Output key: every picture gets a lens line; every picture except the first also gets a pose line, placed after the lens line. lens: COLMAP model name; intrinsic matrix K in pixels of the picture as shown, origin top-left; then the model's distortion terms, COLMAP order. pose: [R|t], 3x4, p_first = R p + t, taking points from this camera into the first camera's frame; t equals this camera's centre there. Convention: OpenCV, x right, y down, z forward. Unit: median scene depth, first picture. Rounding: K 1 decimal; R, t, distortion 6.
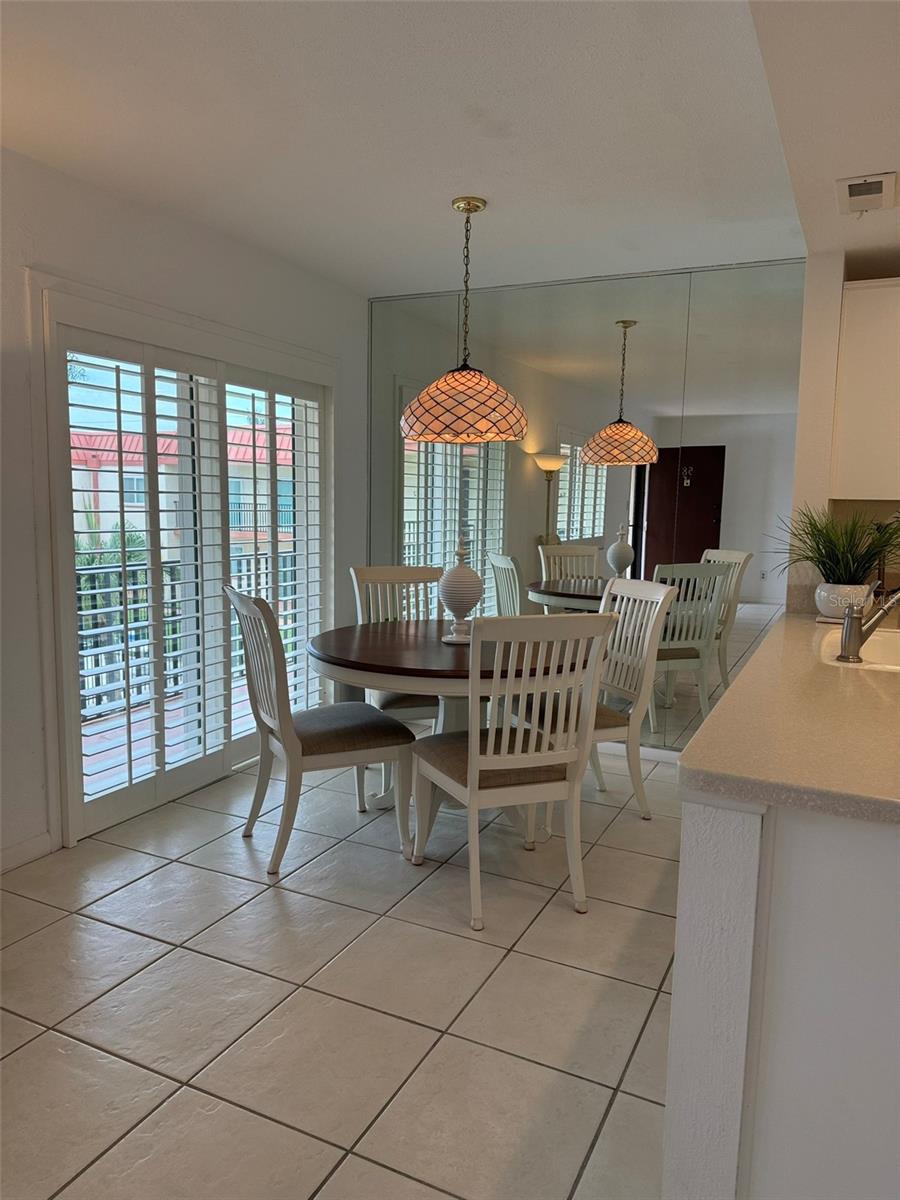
lens RADIAL K [[847.8, 0, 449.4], [0, 847.8, 604.9], [0, 0, 1]] dist [0.001031, -0.009446]
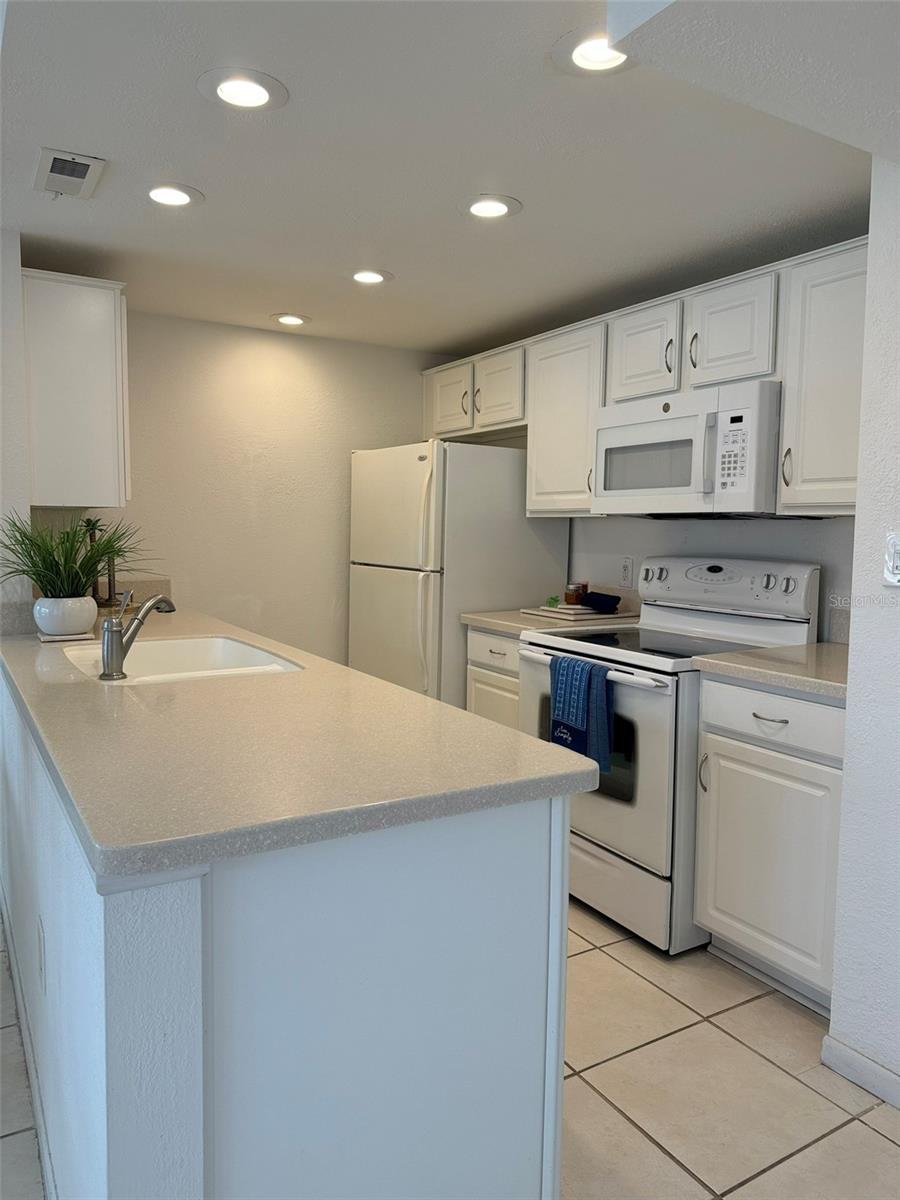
lens RADIAL K [[847.8, 0, 451.1], [0, 847.8, 593.7], [0, 0, 1]] dist [0.001031, -0.009446]
pose [[0.541251, -0.084323, 0.836622, -0.093676], [0.108432, 0.993651, 0.029999, -0.013179], [-0.833840, 0.074479, 0.546958, 0.181856]]
